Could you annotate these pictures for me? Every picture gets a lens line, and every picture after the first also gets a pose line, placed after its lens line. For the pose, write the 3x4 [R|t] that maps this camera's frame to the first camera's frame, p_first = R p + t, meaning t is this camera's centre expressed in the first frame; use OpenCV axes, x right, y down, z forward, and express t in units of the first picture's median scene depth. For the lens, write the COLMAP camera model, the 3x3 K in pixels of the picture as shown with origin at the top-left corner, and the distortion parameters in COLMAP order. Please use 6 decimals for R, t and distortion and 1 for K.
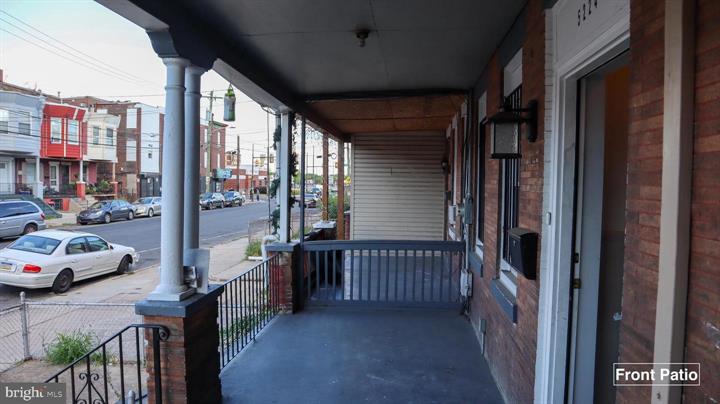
lens RADIAL K [[504.5, 0, 361.5], [0, 504.5, 202.6], [0, 0, 1]] dist [-0.117150, 0.071959]
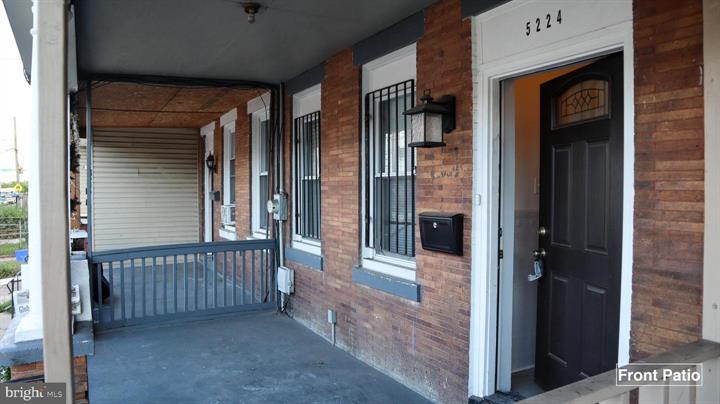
lens RADIAL K [[504.5, 0, 360.8], [0, 504.5, 202.6], [0, 0, 1]] dist [-0.117150, 0.071959]
pose [[0.813968, -0.029566, 0.580156, -0.328309], [0.035990, 0.999352, 0.000433, 0.018348], [-0.579793, 0.020528, 0.814505, 0.144062]]
